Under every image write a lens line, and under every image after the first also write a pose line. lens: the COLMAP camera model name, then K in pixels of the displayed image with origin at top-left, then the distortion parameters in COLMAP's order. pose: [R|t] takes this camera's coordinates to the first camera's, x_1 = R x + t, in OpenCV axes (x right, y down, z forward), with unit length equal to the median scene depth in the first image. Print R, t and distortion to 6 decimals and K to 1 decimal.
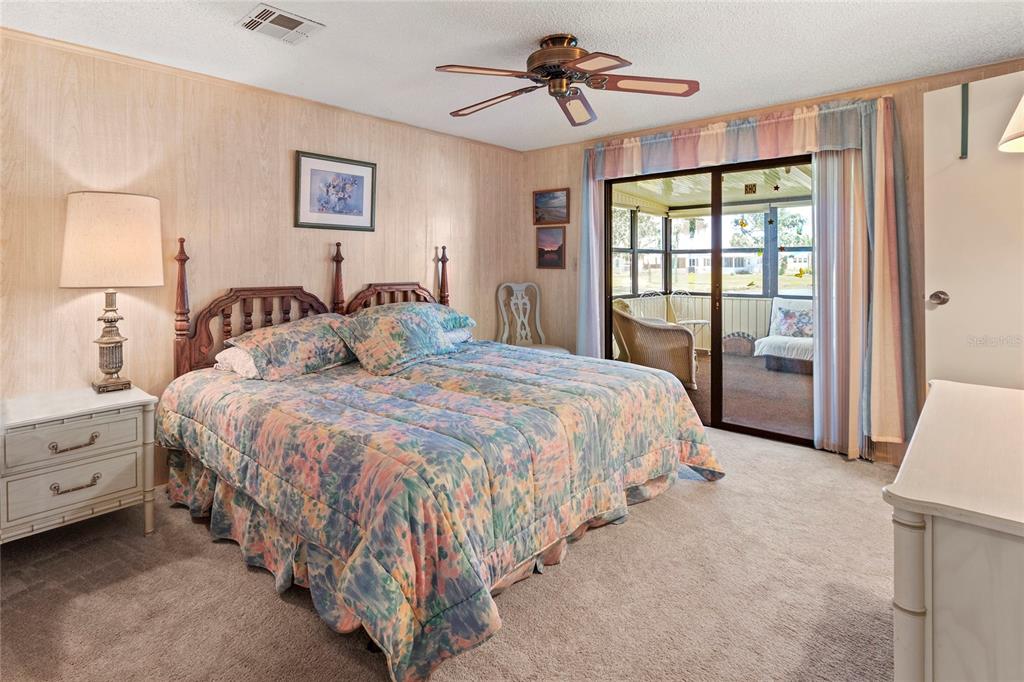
lens RADIAL K [[504.4, 0, 560.8], [0, 504.4, 329.1], [0, 0, 1]] dist [0.001497, 0.001526]
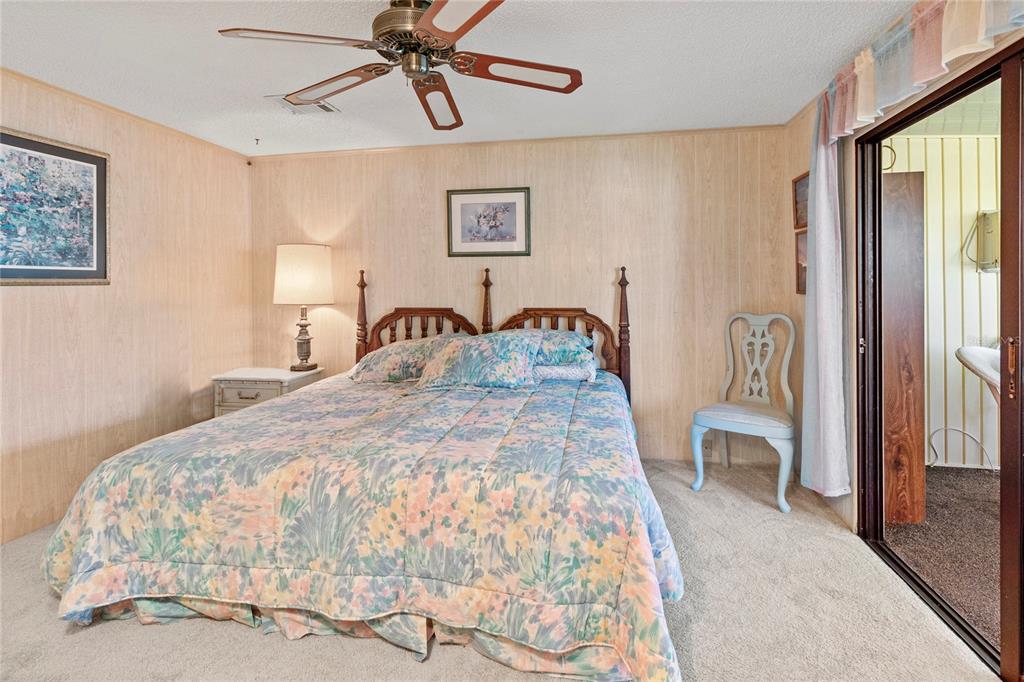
lens RADIAL K [[513.6, 0, 512.0], [0, 513.6, 341.0], [0, 0, 1]] dist [0.000590, -0.000029]
pose [[0.498516, 0.089042, -0.862295, 0.544045], [-0.106966, 0.993428, 0.040743, -0.070278], [0.860256, 0.071925, 0.504764, 0.516741]]
